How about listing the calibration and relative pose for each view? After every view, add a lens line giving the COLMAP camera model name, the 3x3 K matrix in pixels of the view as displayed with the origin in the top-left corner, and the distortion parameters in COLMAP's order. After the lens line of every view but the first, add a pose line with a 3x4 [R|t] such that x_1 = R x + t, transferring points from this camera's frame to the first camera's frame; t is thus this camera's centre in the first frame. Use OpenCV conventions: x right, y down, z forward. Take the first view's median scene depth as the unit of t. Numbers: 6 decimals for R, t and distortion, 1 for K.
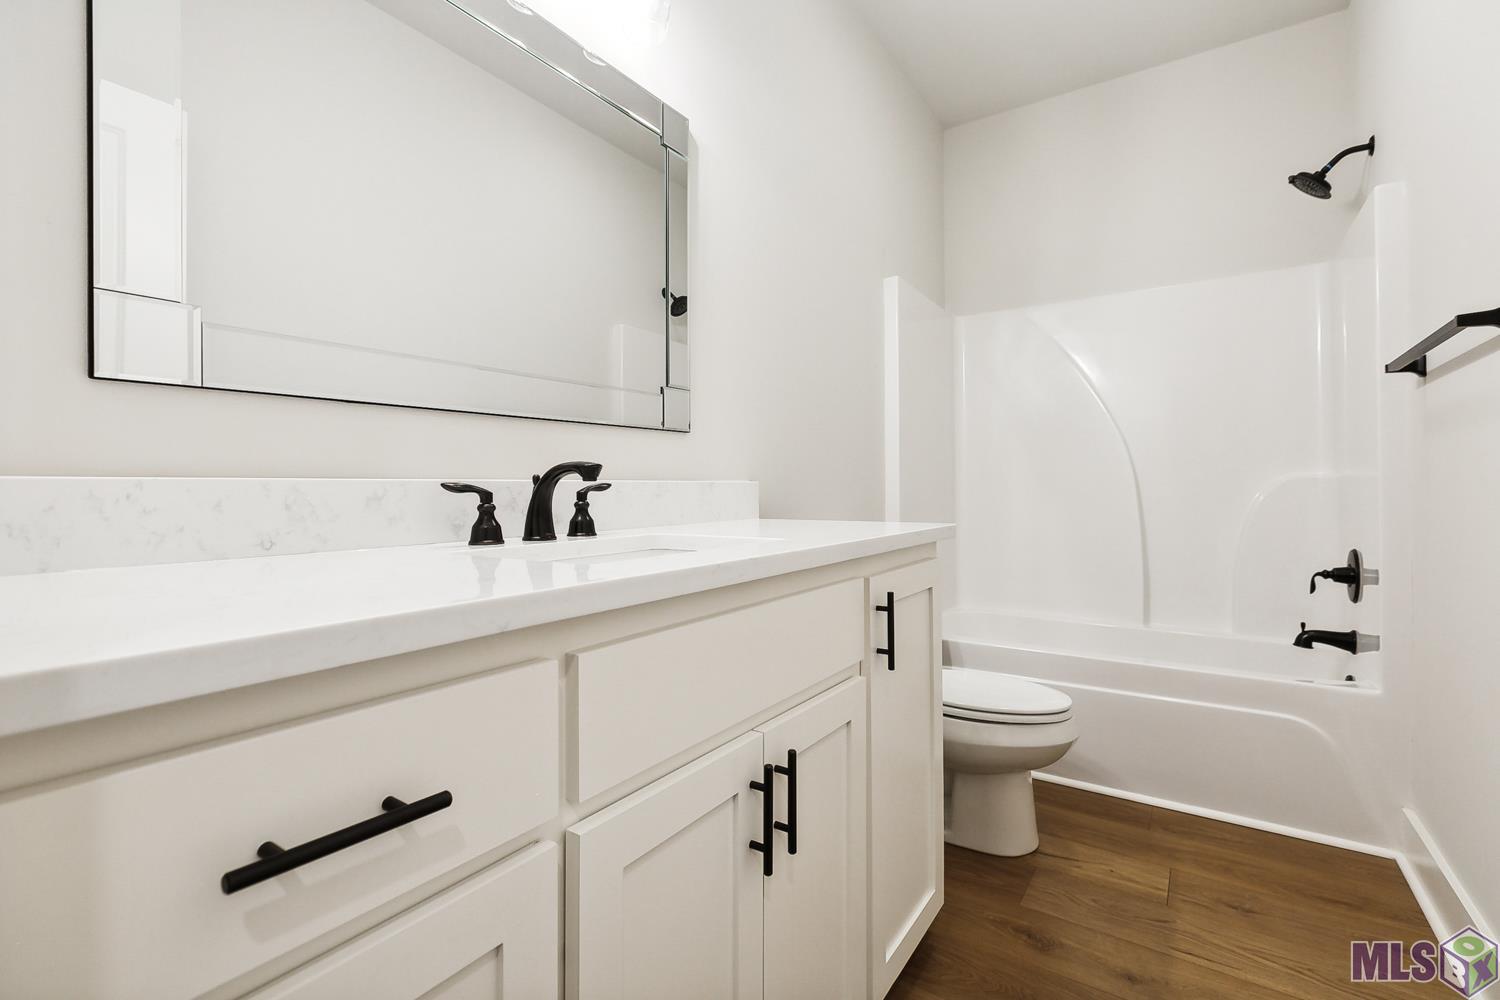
lens RADIAL K [[684.0, 0, 754.3], [0, 684.0, 488.8], [0, 0, 1]] dist [0.003015, 0.000632]
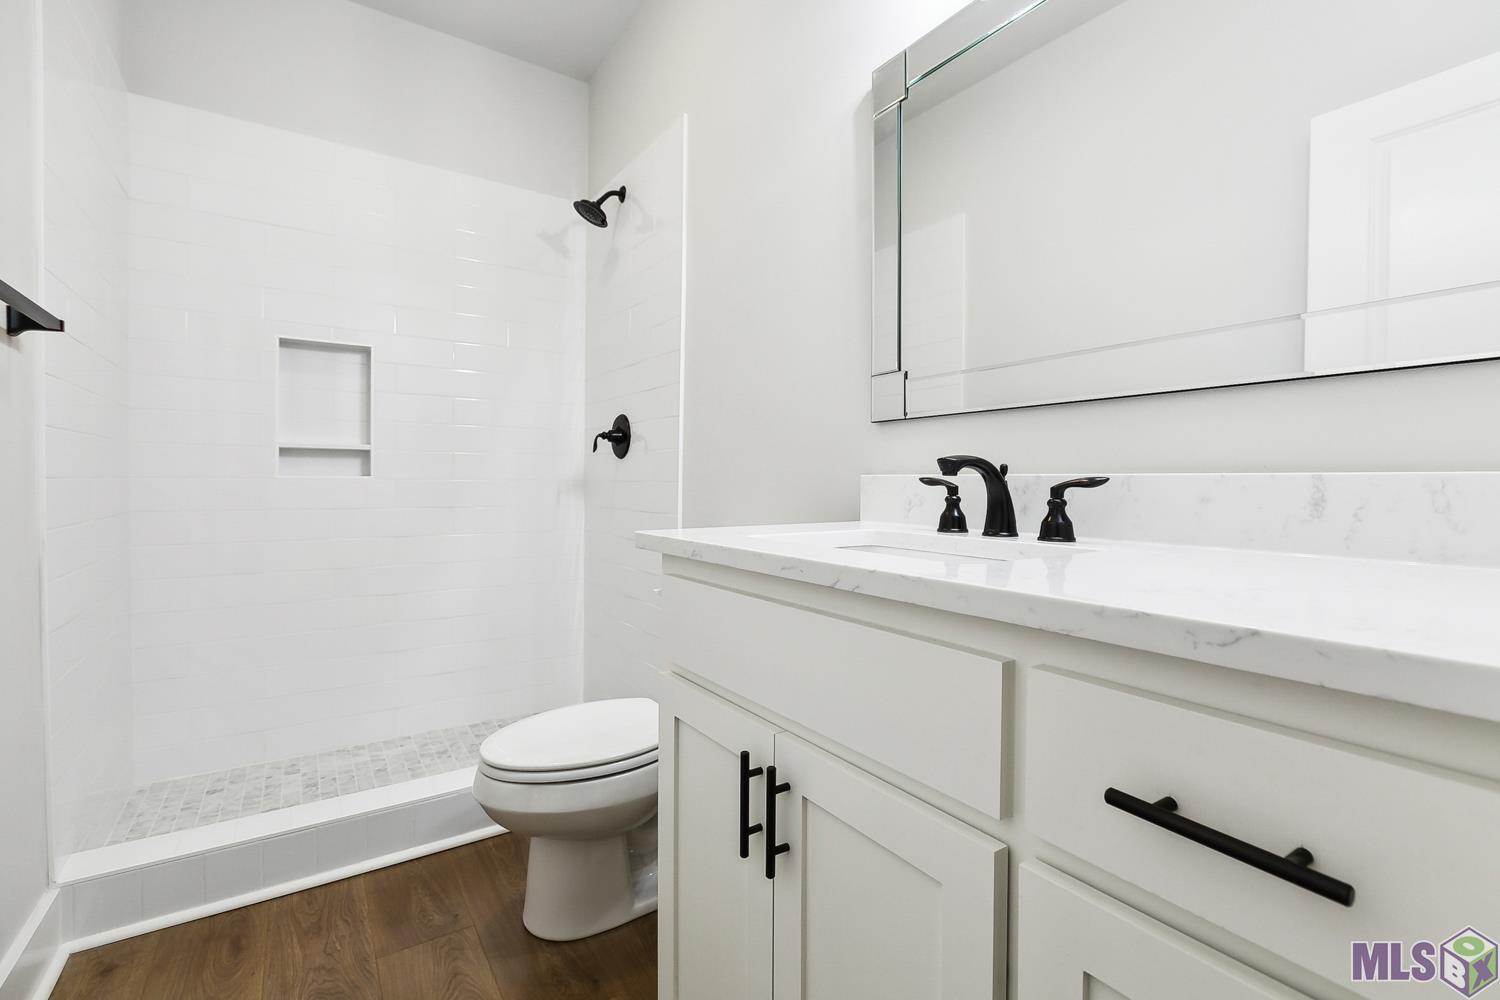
lens RADIAL K [[684.0, 0, 804.8], [0, 684.0, 494.5], [0, 0, 1]] dist [0.003015, 0.000632]
pose [[-0.345666, 0.028998, -0.937910, 0.647428], [0.001099, 0.999534, 0.030498, -0.013159], [0.938357, 0.009512, -0.345537, 1.012857]]
